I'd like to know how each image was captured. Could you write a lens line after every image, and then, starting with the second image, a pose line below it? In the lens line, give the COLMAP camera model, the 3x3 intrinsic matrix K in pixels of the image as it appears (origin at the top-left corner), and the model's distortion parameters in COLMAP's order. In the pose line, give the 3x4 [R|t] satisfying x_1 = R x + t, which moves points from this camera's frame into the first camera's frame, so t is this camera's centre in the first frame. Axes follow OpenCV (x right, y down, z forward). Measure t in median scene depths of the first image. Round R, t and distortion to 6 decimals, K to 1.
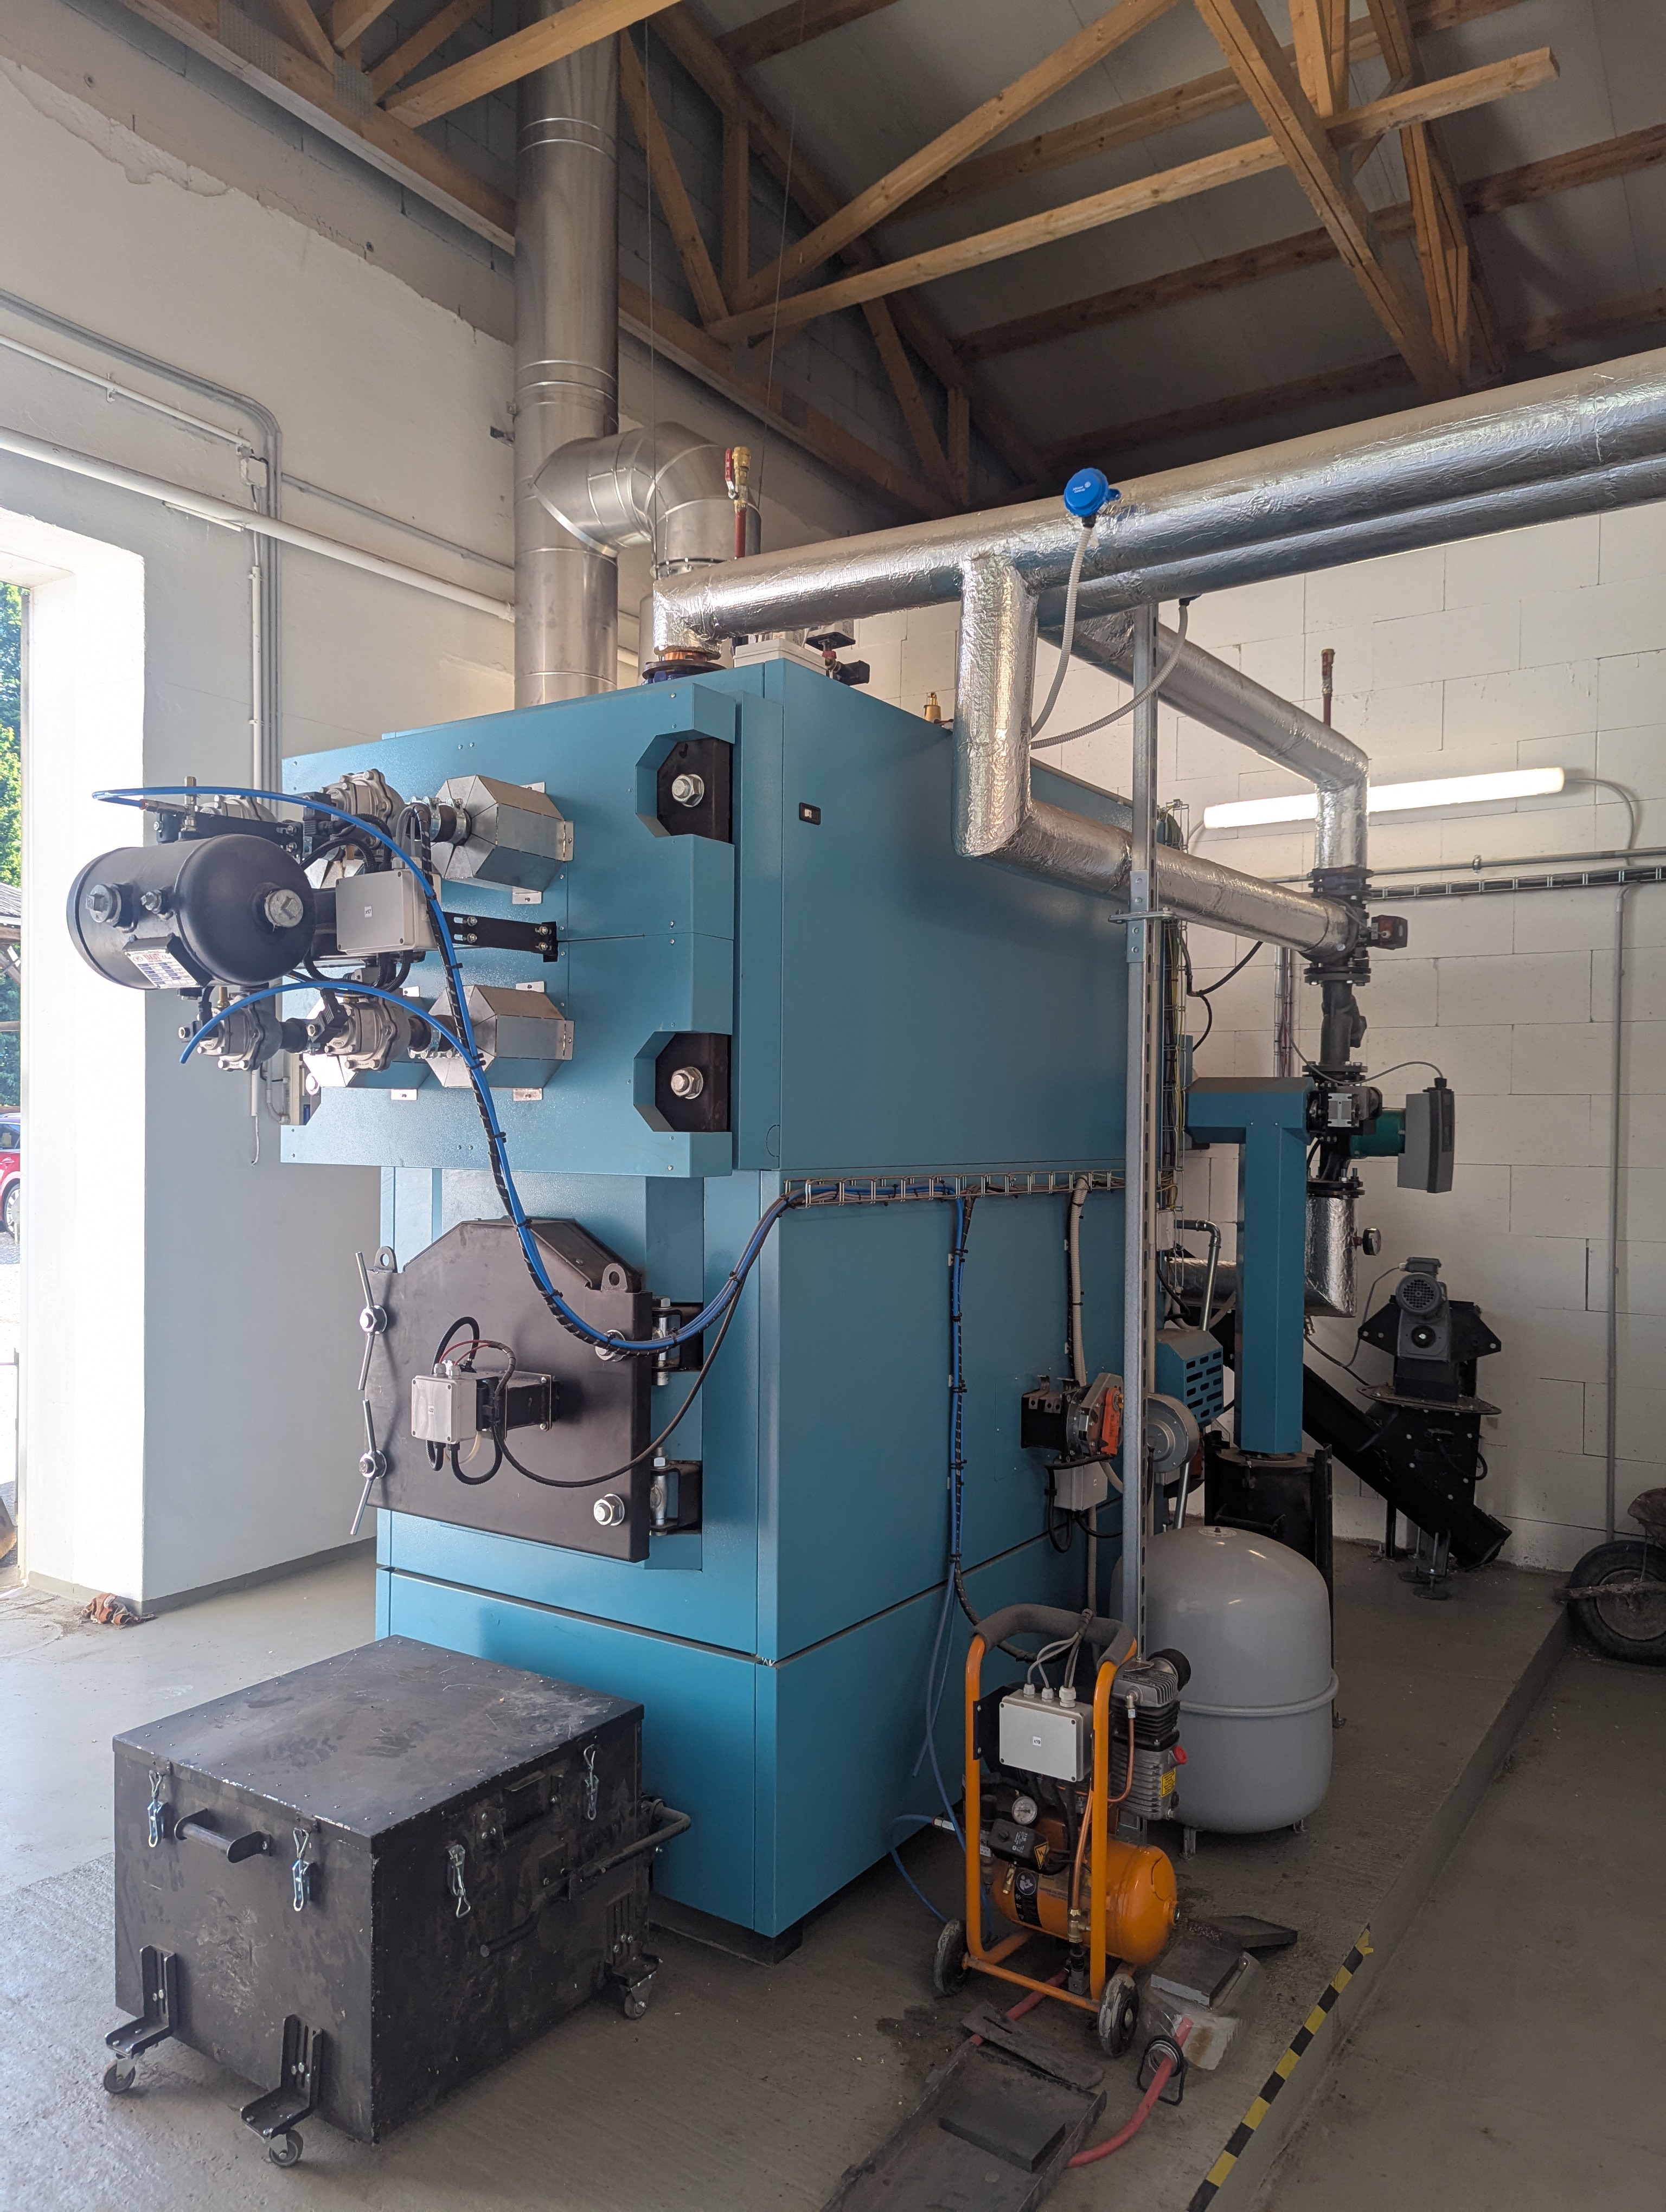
lens RADIAL K [[1577.7, 0, 835.5], [0, 1577.7, 1117.4], [0, 0, 1]] dist [0.019026, -0.002914]
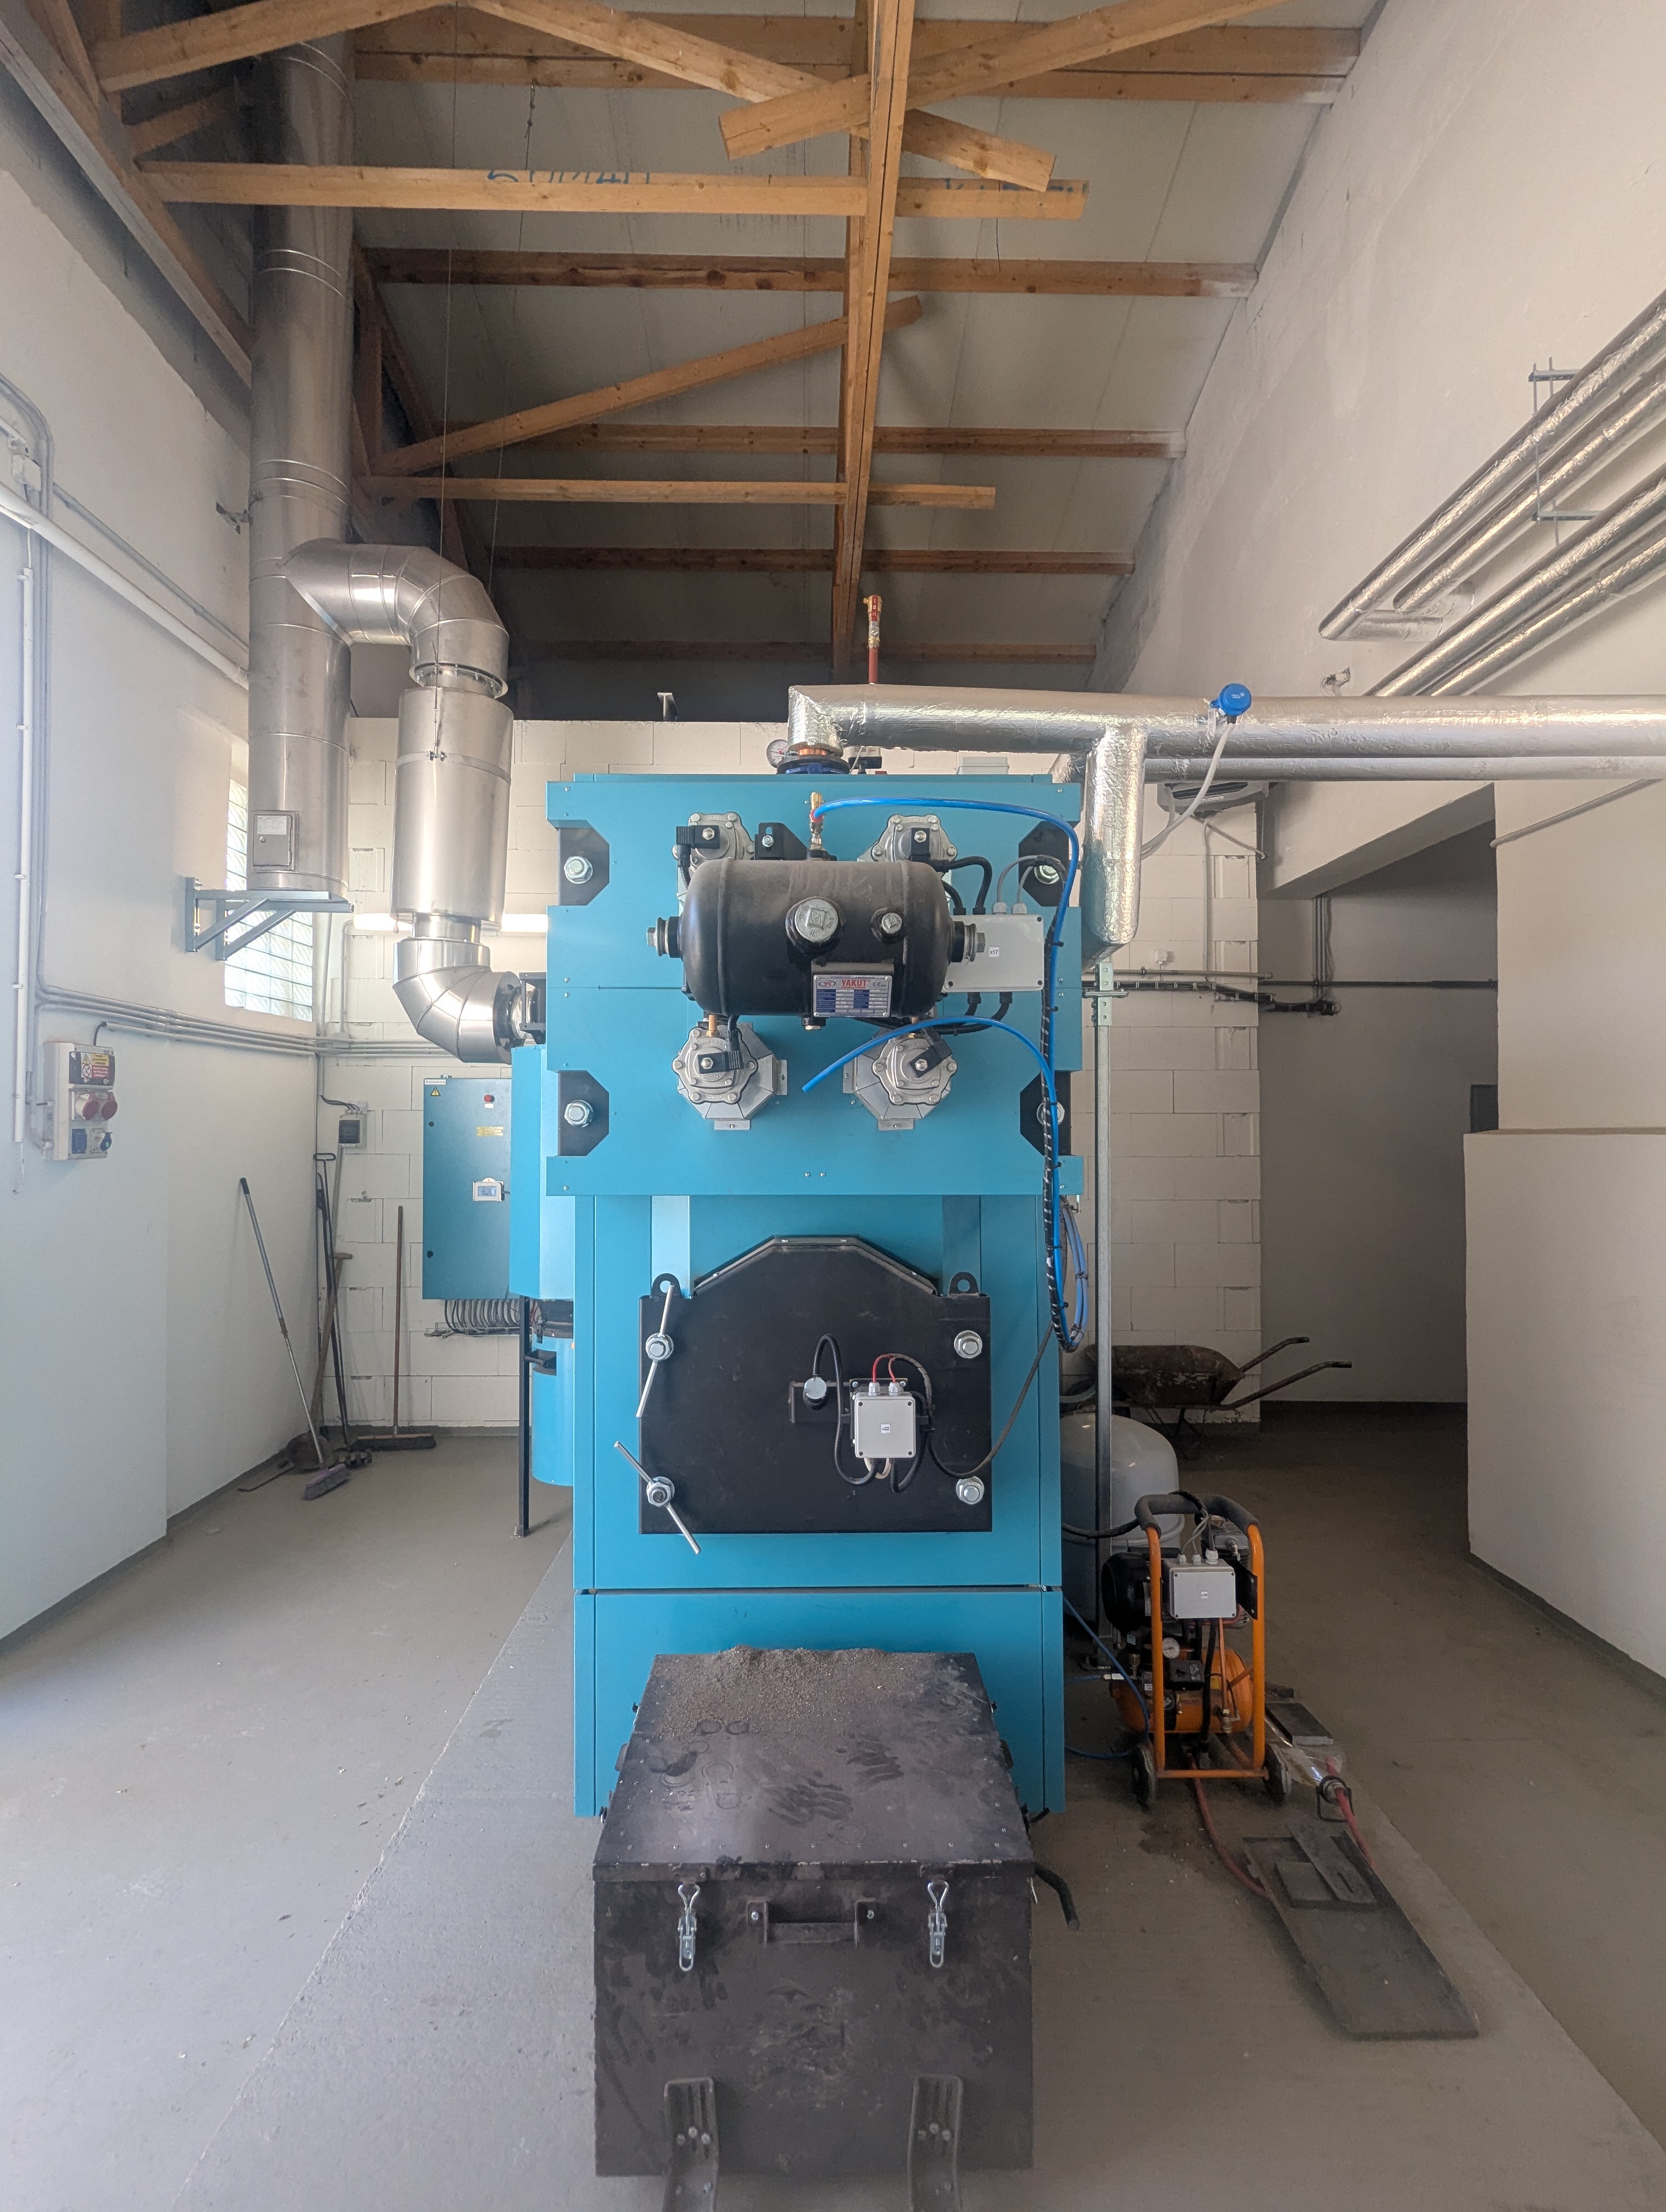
lens RADIAL K [[1049.3, 0, 829.2], [0, 1049.3, 1104.9], [0, 0, 1]] dist [-0.002084, 0.001828]
pose [[0.823847, 0.002948, 0.566805, -0.325035], [0.009532, 0.999773, -0.019055, -0.007803], [-0.566732, 0.021101, 0.823632, 0.212318]]
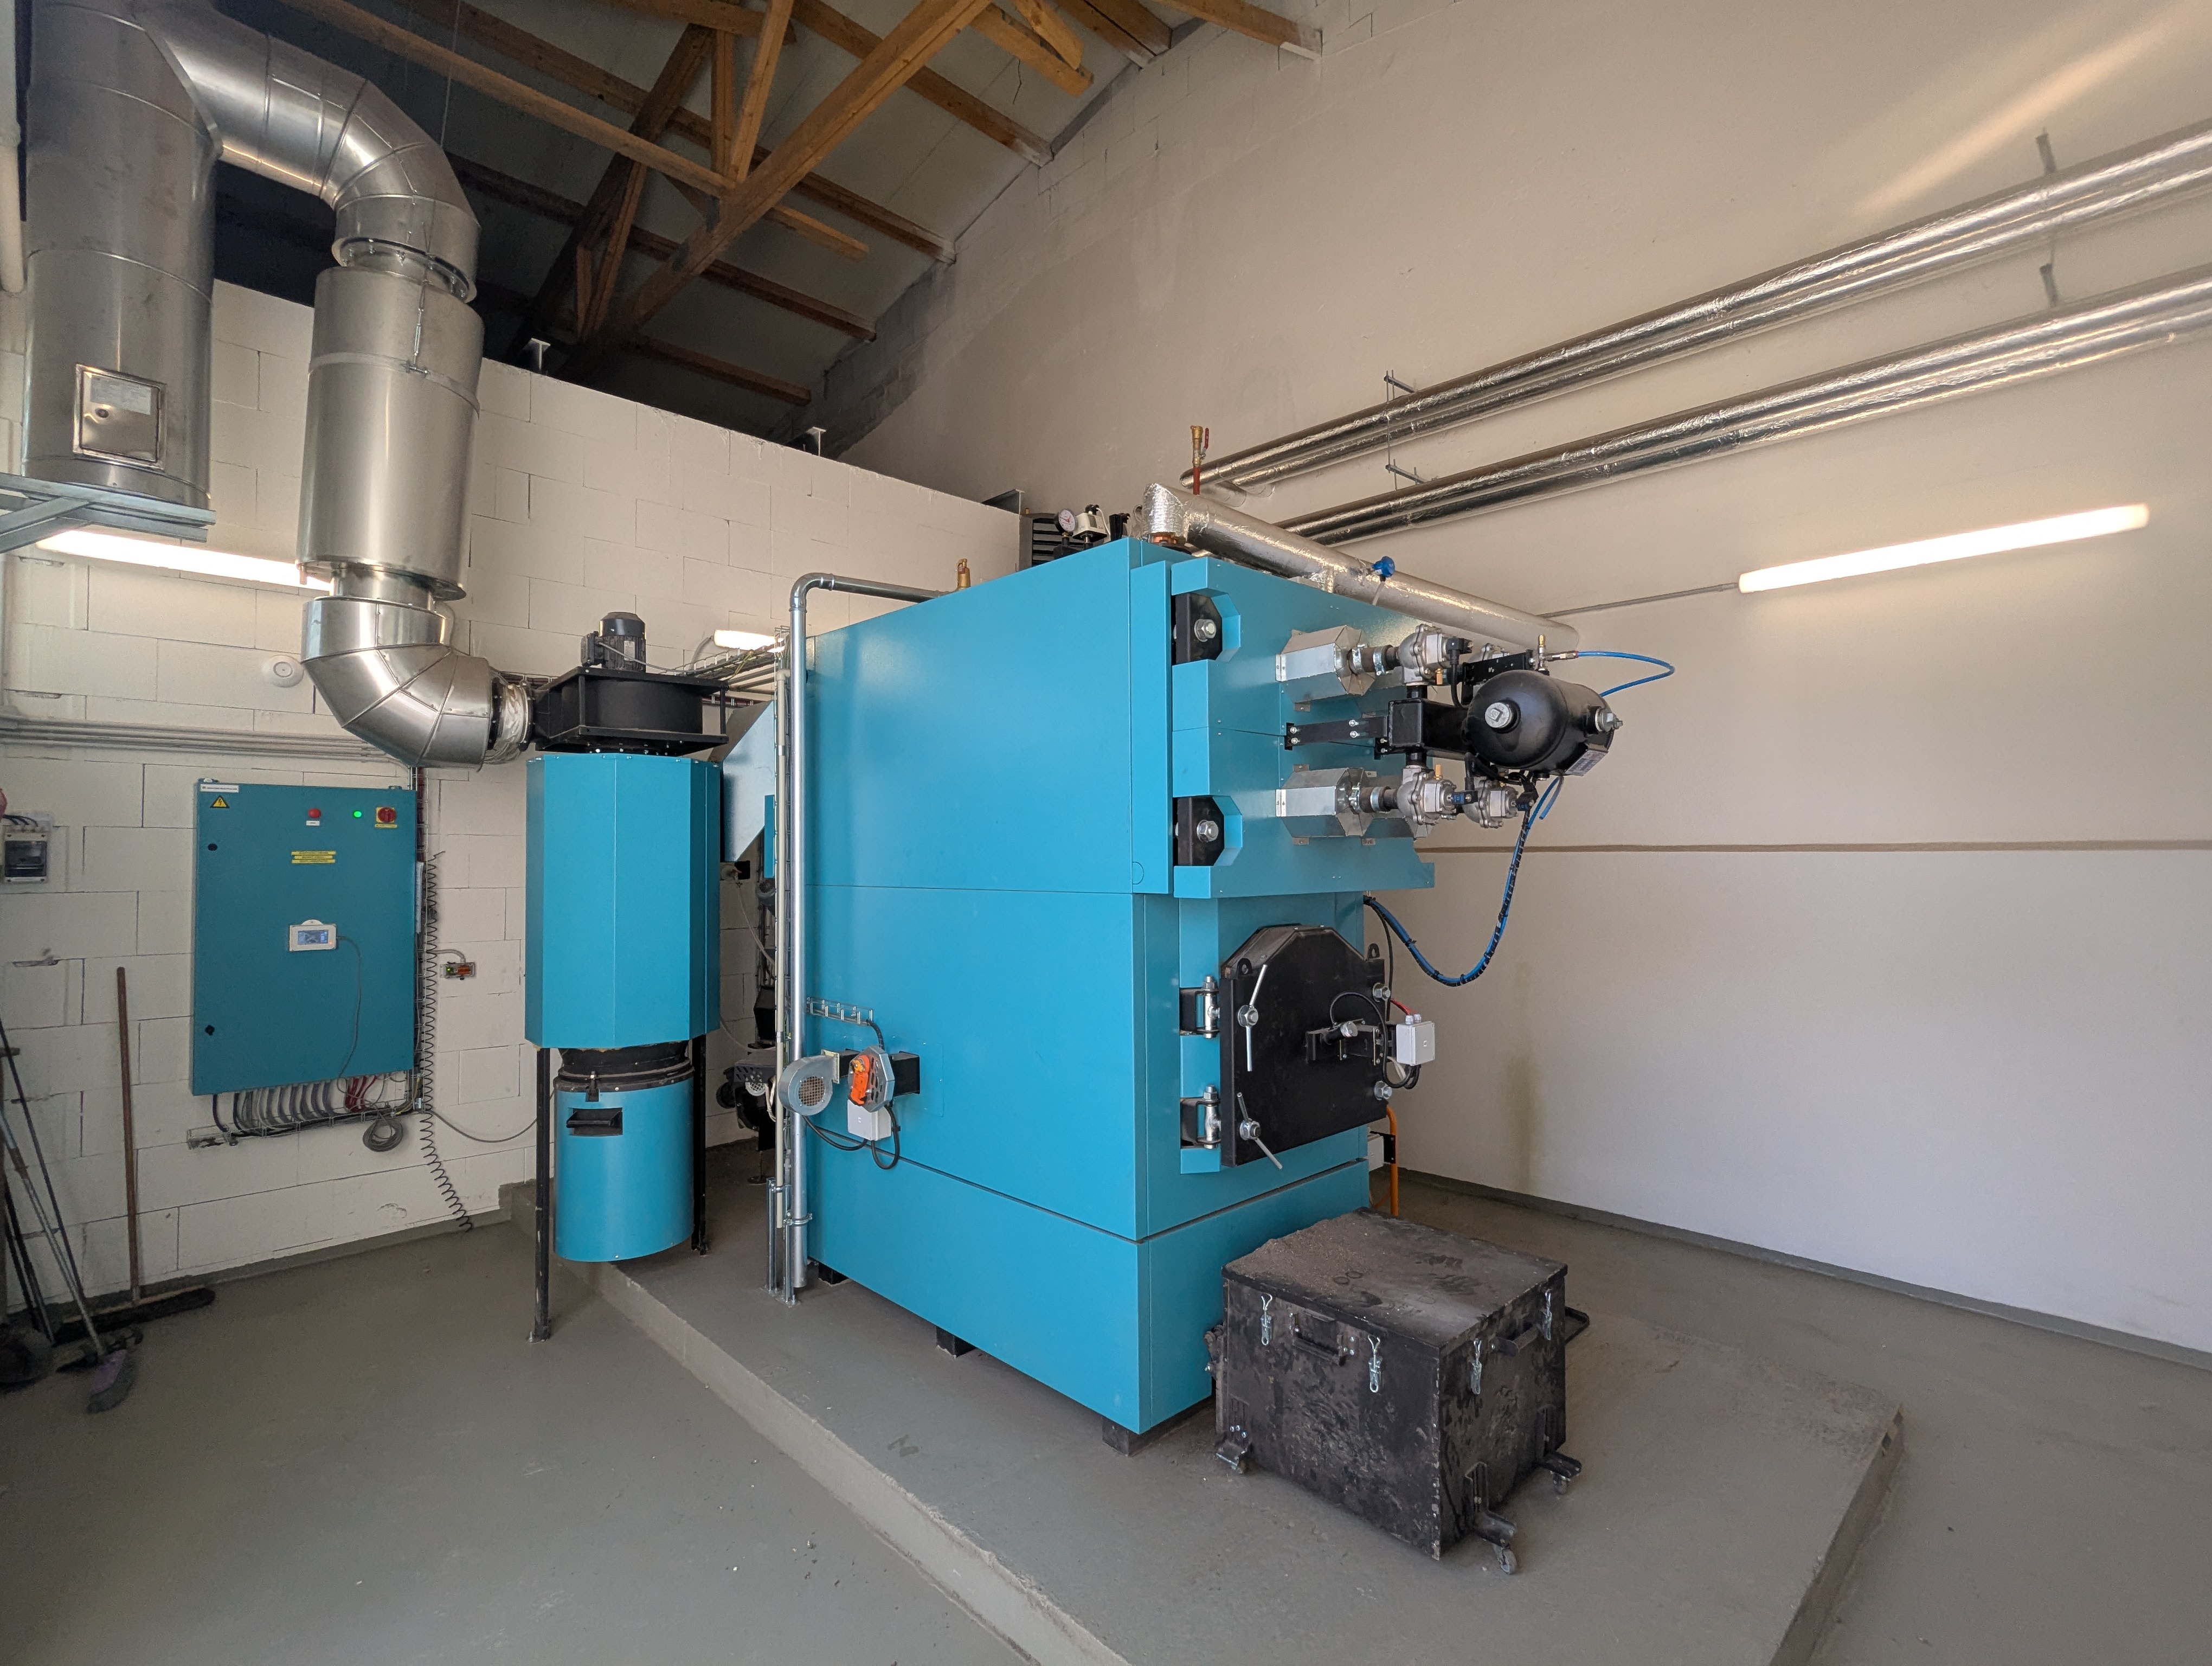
lens RADIAL K [[1049.3, 0, 1101.4], [0, 1049.3, 837.3], [0, 0, 1]] dist [-0.002084, 0.001828]
pose [[0.218132, 0.007663, 0.975889, -0.641086], [0.009665, 0.999903, -0.010012, -0.005730], [-0.975871, 0.011616, 0.218037, 0.517273]]
